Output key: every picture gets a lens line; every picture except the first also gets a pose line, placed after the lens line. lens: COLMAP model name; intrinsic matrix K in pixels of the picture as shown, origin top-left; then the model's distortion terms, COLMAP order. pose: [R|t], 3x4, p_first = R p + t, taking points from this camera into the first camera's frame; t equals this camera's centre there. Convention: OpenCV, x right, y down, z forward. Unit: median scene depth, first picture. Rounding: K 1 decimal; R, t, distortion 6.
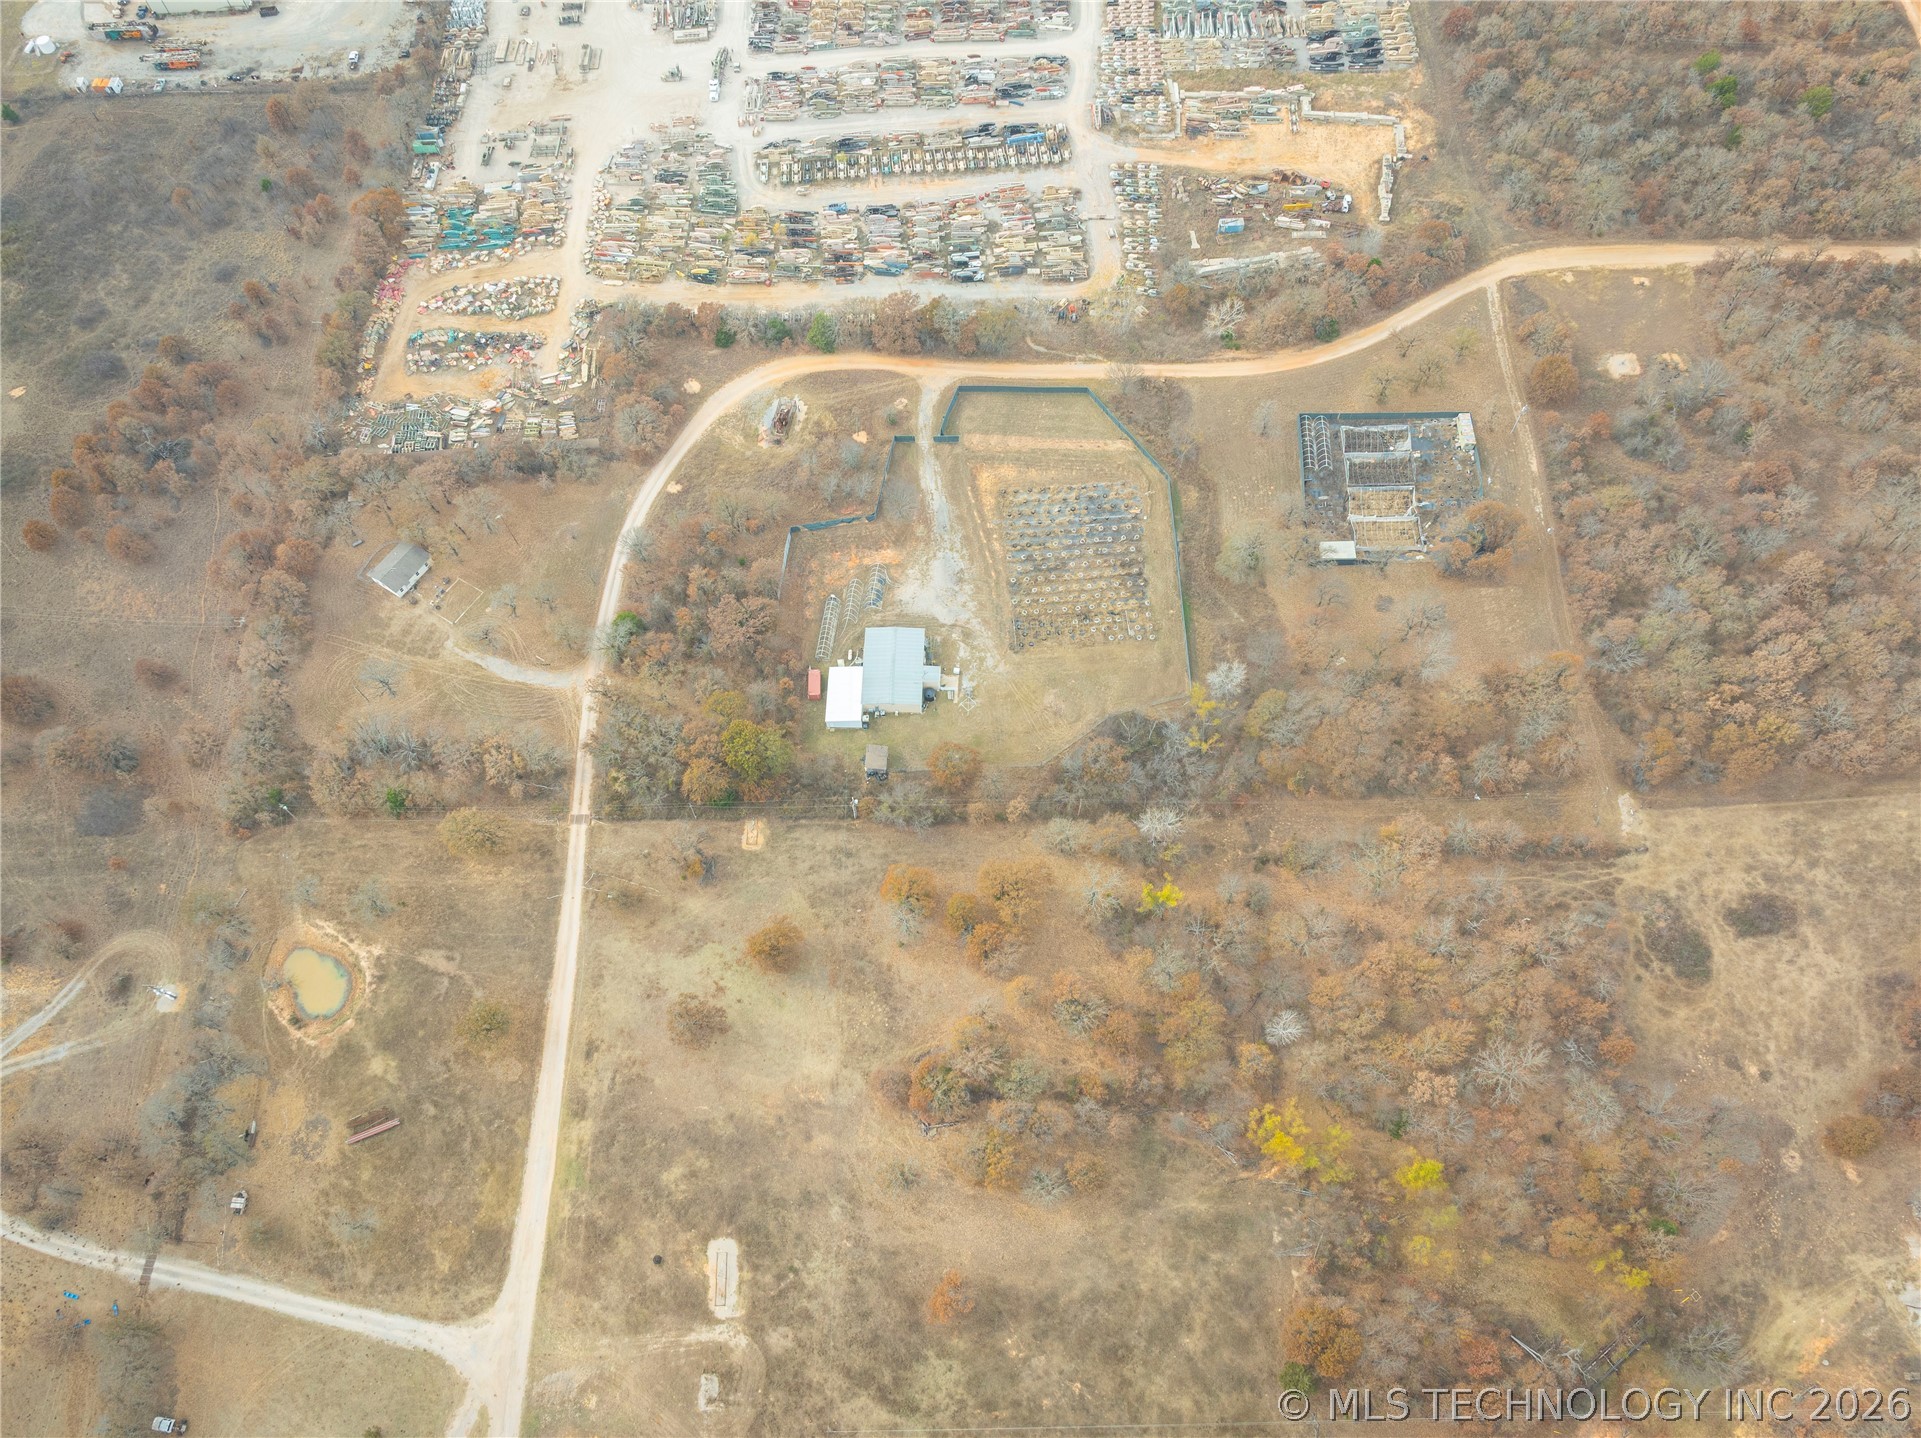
lens RADIAL K [[1348.5, 0, 960.6], [0, 1348.5, 718.2], [0, 0, 1]] dist [-0.031148, 0.016629]
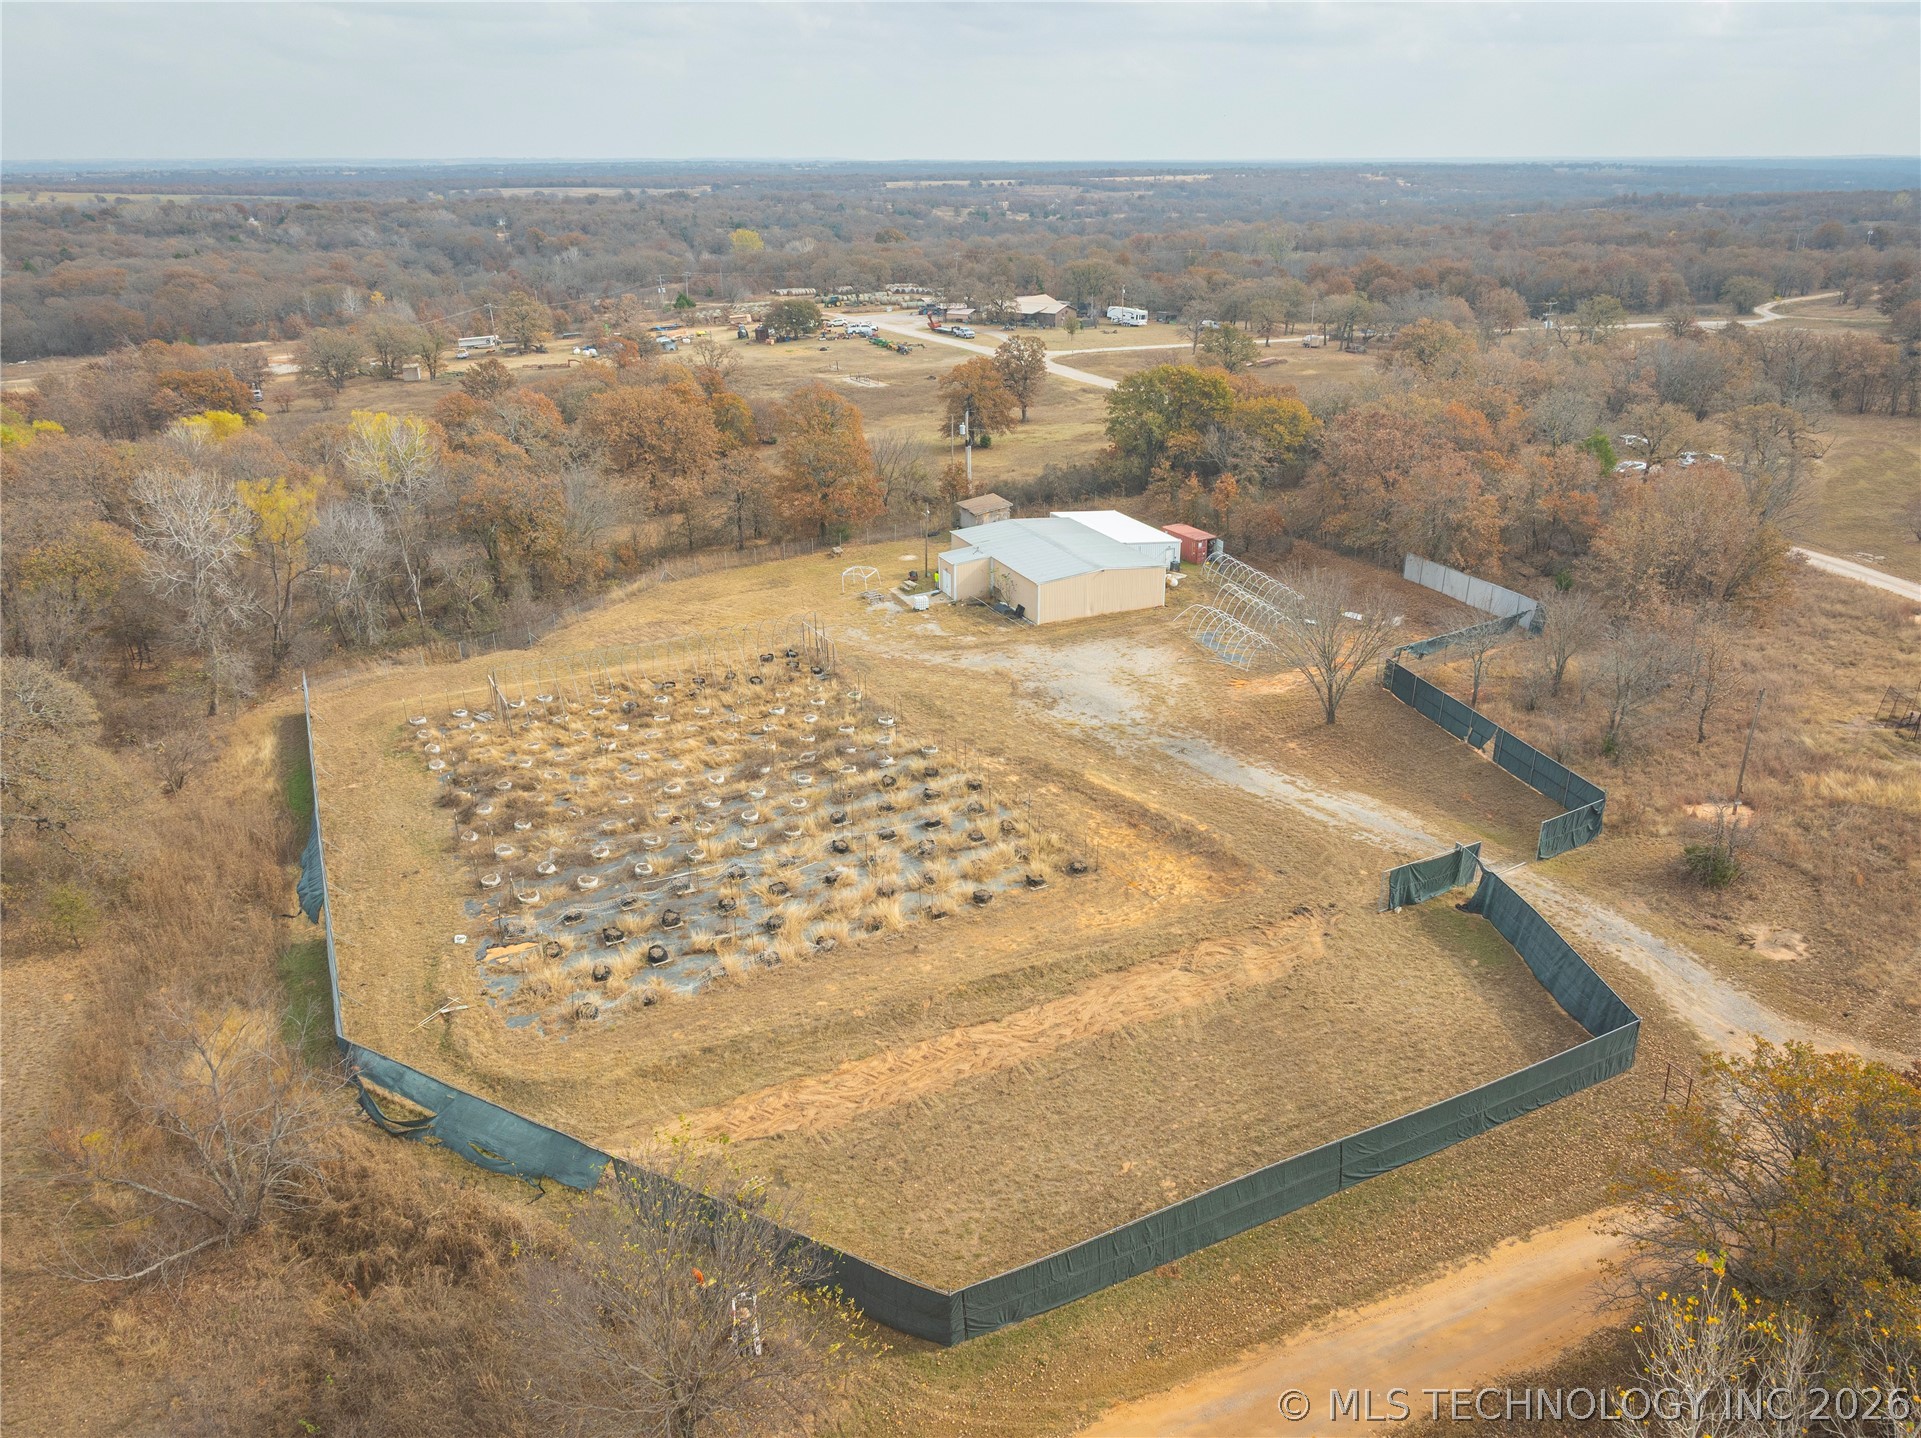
lens RADIAL K [[1348.5, 0, 960.8], [0, 1348.5, 717.6], [0, 0, 1]] dist [-0.031148, 0.016629]
pose [[-0.907852, 0.186073, -0.375740, 0.147983], [-0.362466, 0.102176, 0.926379, -0.419149], [0.210766, 0.977209, -0.025316, 1.054236]]
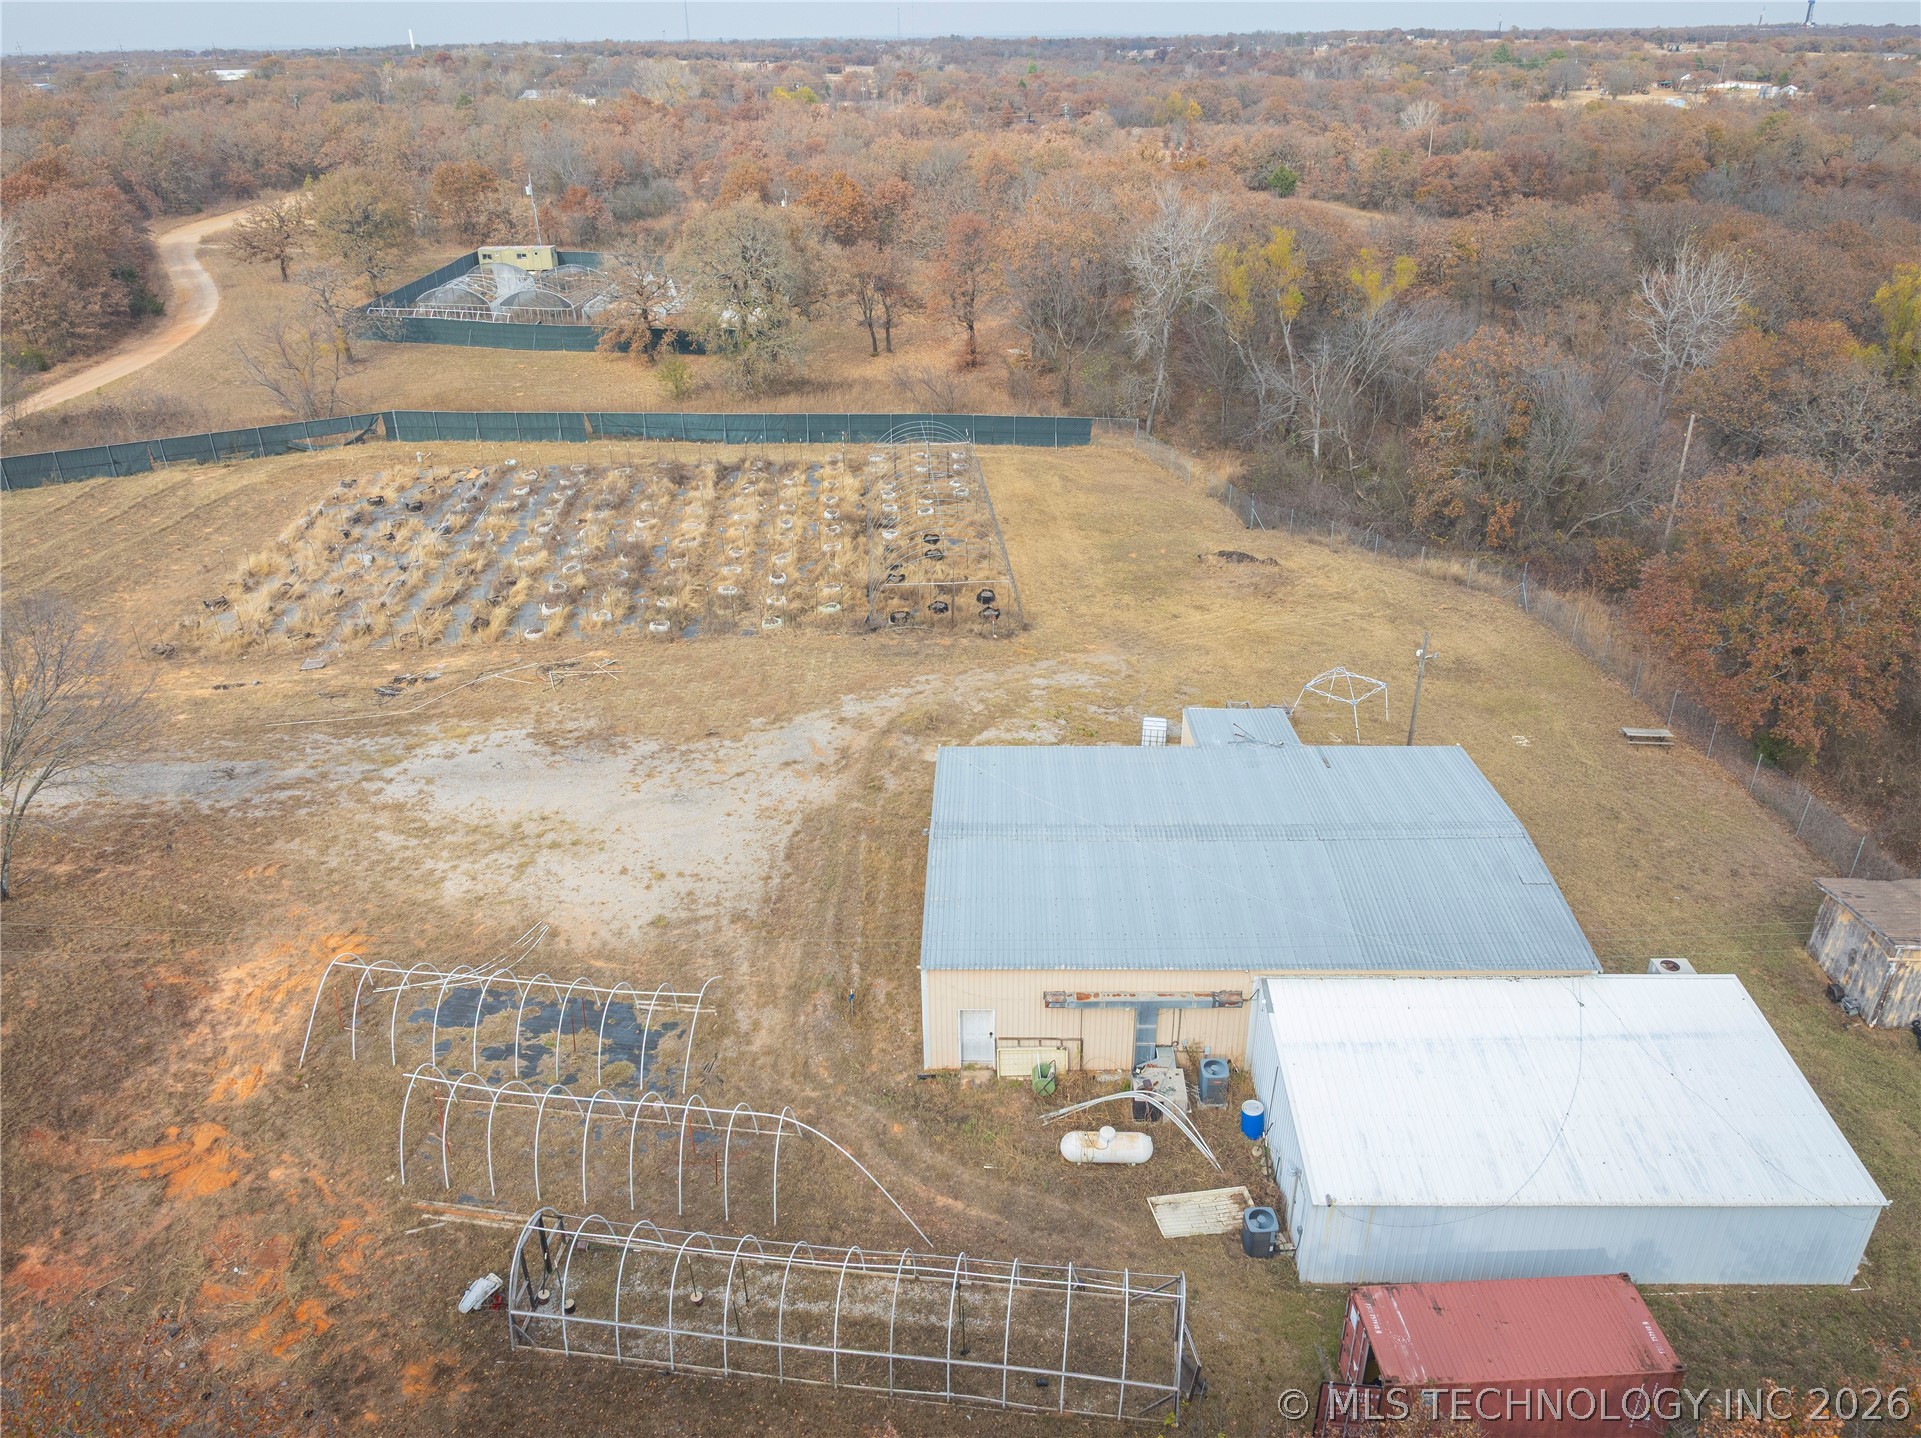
lens RADIAL K [[1348.5, 0, 966.2], [0, 1348.5, 716.8], [0, 0, 1]] dist [-0.031148, 0.016629]
pose [[-0.002663, -0.438736, 0.898612, -0.175840], [0.899263, 0.392005, 0.194056, -0.098240], [-0.437400, 0.808605, 0.393495, 0.940484]]
